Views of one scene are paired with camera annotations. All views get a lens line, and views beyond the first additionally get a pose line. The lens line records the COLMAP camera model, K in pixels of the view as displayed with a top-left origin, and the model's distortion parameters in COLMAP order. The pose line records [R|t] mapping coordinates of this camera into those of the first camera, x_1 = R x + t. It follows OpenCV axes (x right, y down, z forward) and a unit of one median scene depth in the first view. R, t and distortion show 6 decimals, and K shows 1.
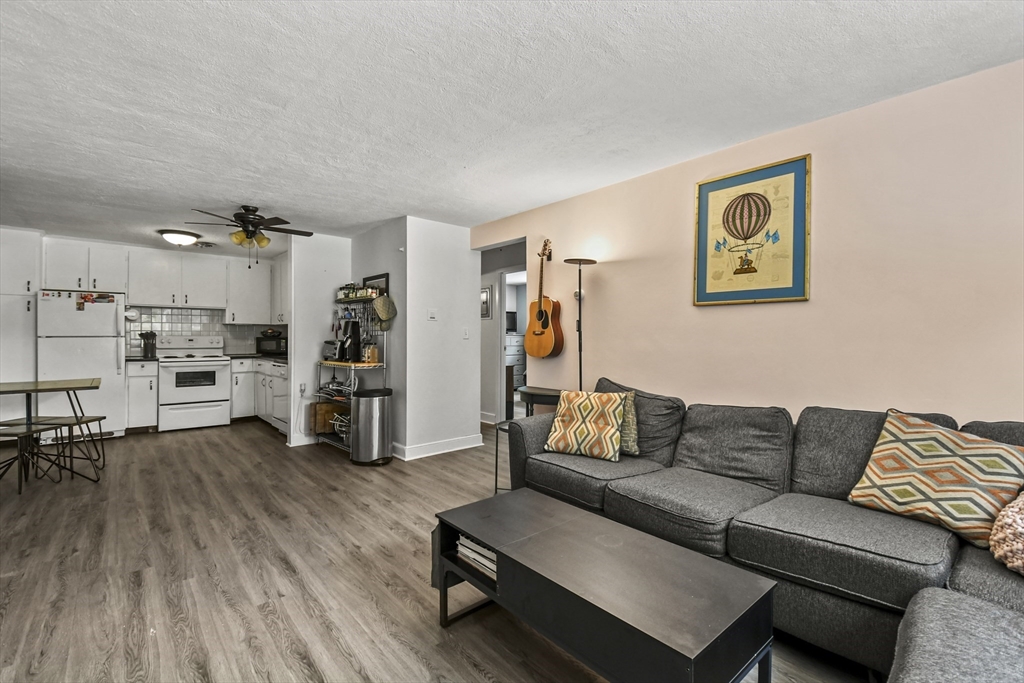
lens RADIAL K [[477.7, 0, 538.8], [0, 477.7, 337.7], [0, 0, 1]] dist [-0.022409, -0.000206]
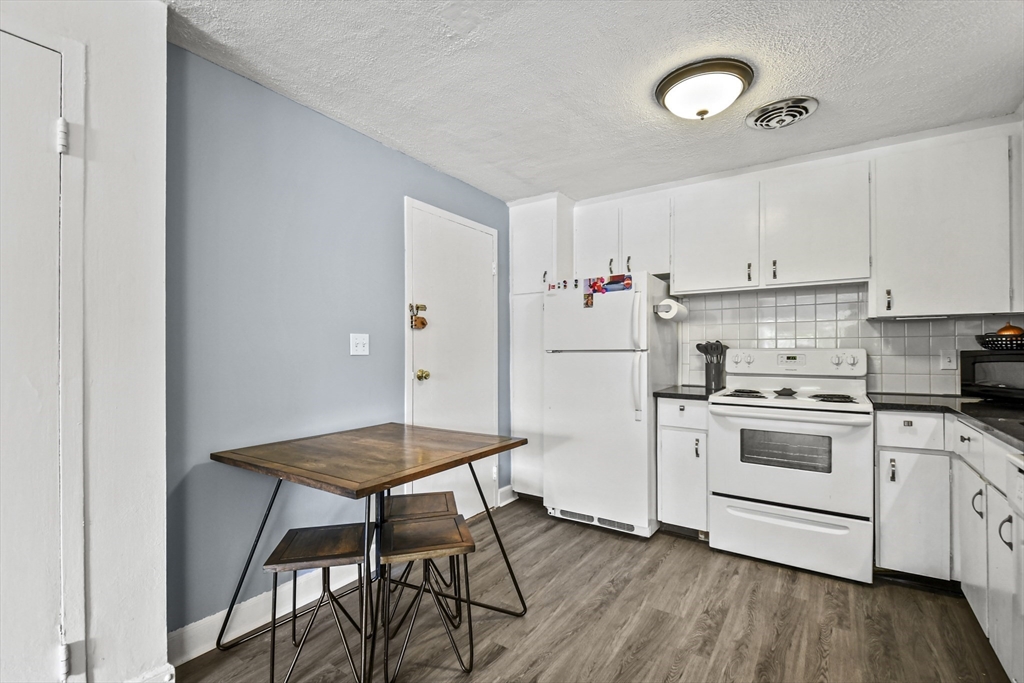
lens RADIAL K [[456.9, 0, 507.8], [0, 456.9, 352.5], [0, 0, 1]] dist [0.027889, -0.023200]
pose [[0.216313, -0.001946, -0.976322, -0.391117], [0.003392, 0.999993, -0.001242, -0.000593], [0.976318, -0.003043, 0.216318, 0.696432]]
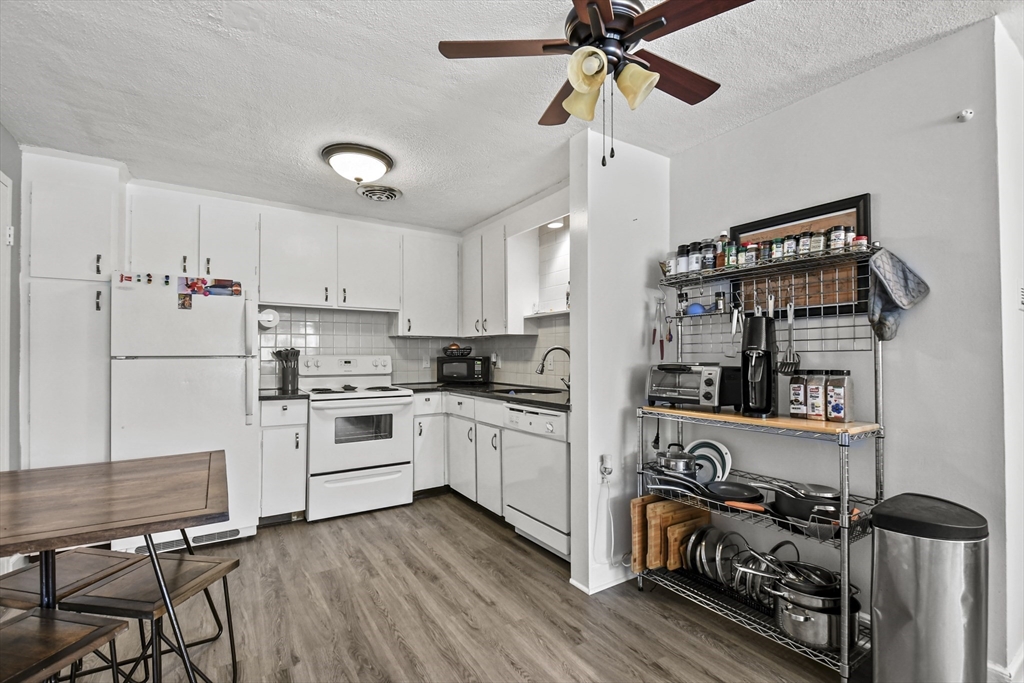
lens RADIAL K [[456.9, 0, 507.8], [0, 456.9, 352.5], [0, 0, 1]] dist [0.027889, -0.023200]
pose [[0.984550, -0.005105, -0.175029, -0.468841], [0.003715, 0.999959, -0.008269, -0.001982], [0.175064, 0.007491, 0.984528, 0.487099]]
